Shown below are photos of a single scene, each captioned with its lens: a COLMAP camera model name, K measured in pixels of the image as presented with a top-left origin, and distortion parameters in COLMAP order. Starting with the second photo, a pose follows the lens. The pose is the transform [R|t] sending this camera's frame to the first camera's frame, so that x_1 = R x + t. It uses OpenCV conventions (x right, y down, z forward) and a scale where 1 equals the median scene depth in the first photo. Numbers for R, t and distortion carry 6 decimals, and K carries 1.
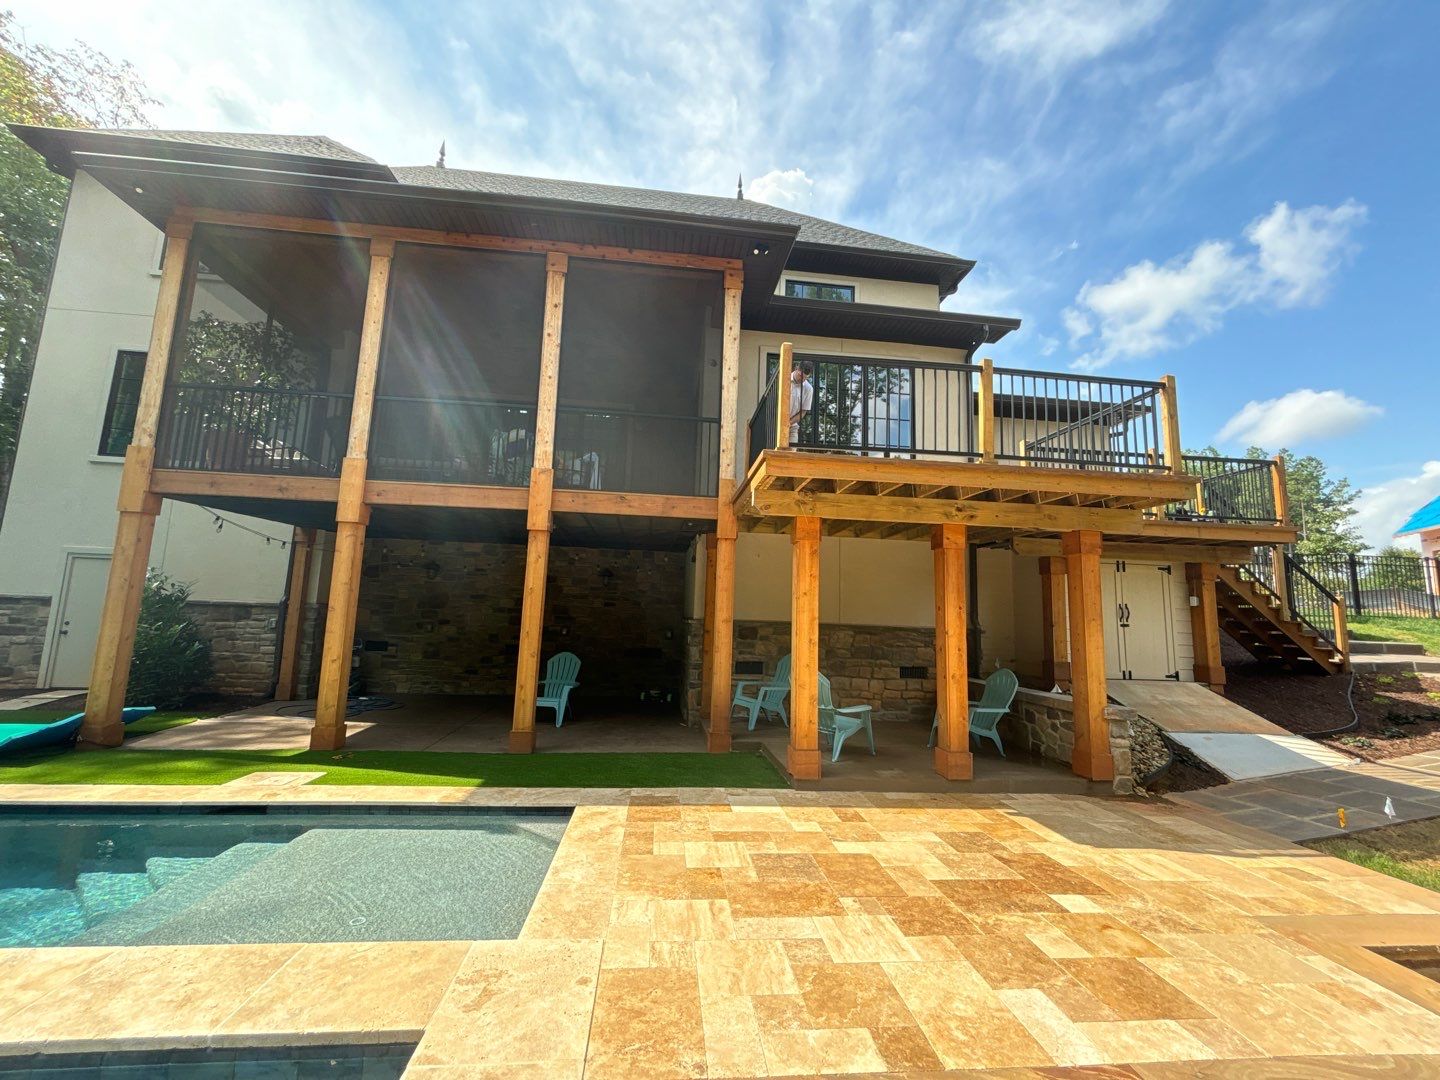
lens RADIAL K [[571.4, 0, 720.0], [0, 571.4, 540.0], [0, 0, 1]] dist [0.003185, 0.000023]
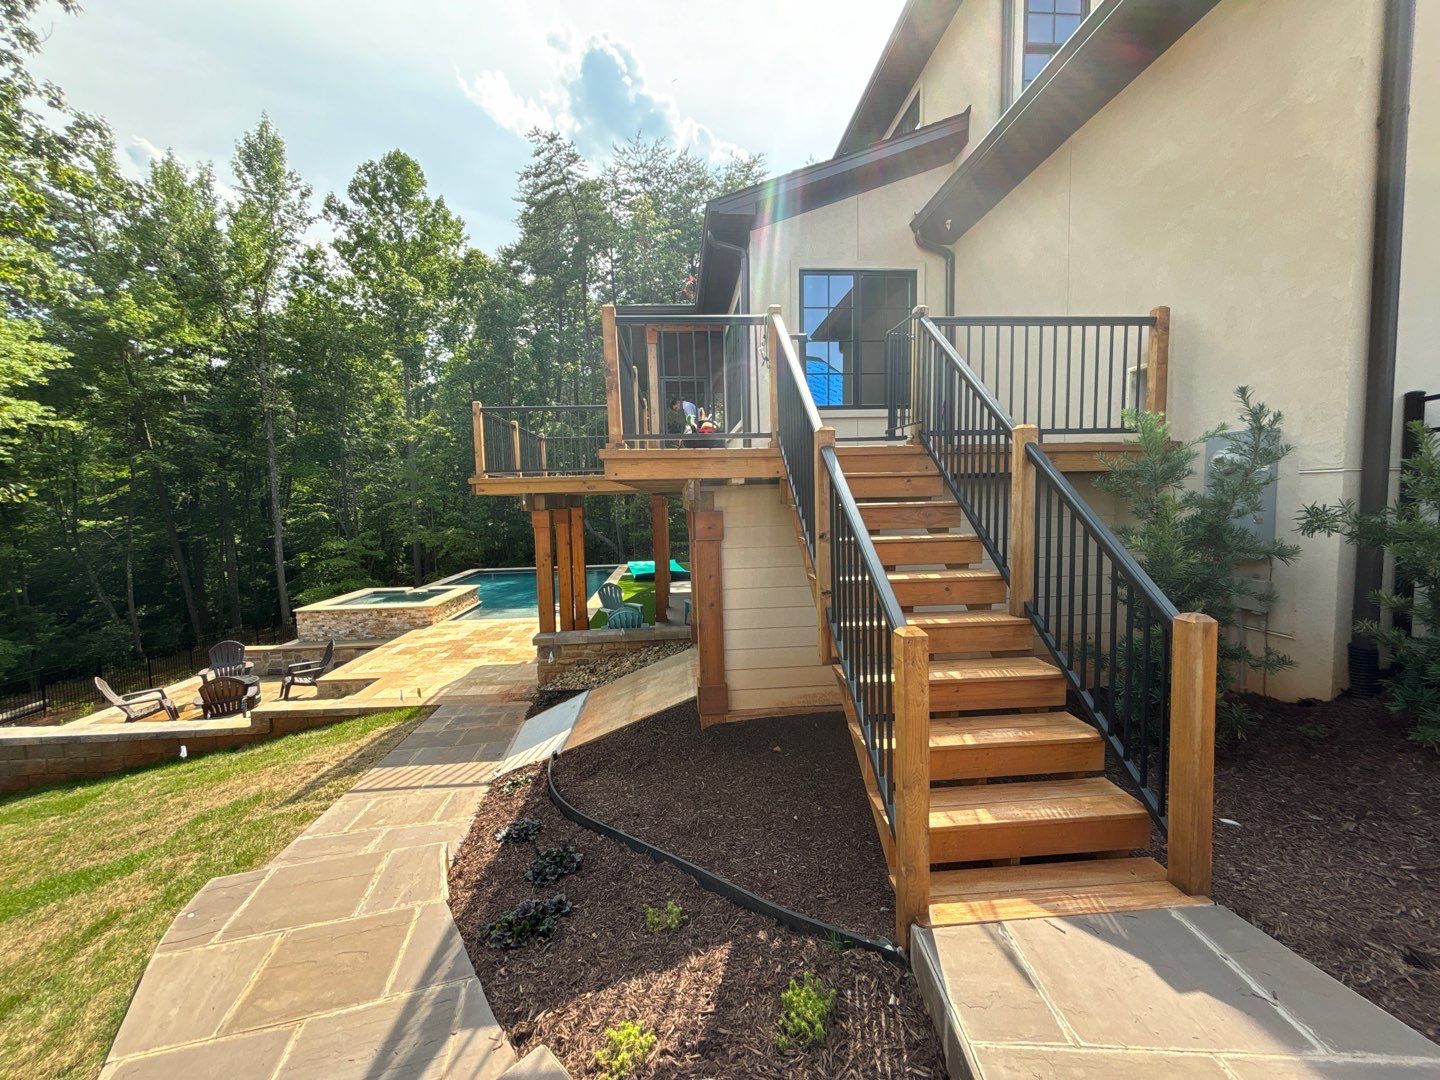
lens RADIAL K [[581.5, 0, 720.0], [0, 581.5, 540.0], [0, 0, 1]] dist [-0.007608, -0.000036]
pose [[-0.020518, 0.042018, -0.998906, 2.493651], [0.151629, 0.987690, 0.038432, 0.087543], [0.988224, -0.150675, -0.026637, 1.793973]]
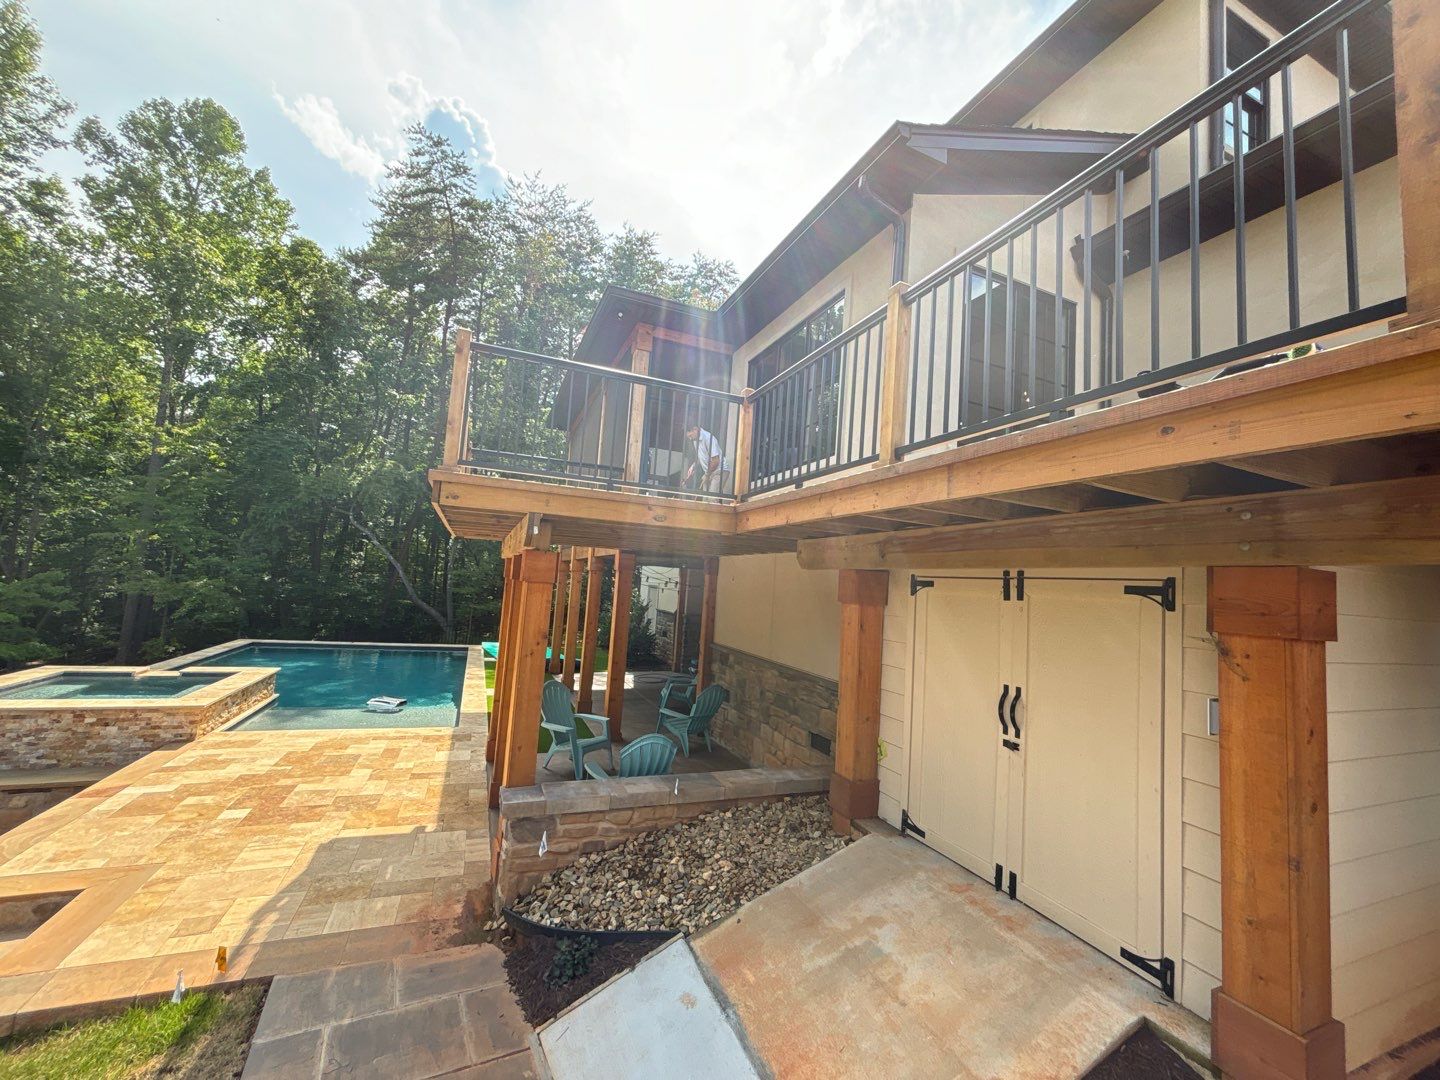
lens RADIAL K [[579.5, 0, 720.0], [0, 579.5, 540.0], [0, 0, 1]] dist [0.016498, -0.005671]
pose [[0.292565, -0.088887, -0.952106, 1.781318], [0.065192, 0.995208, -0.072879, 0.055769], [0.954021, -0.040748, 0.296958, 1.240118]]
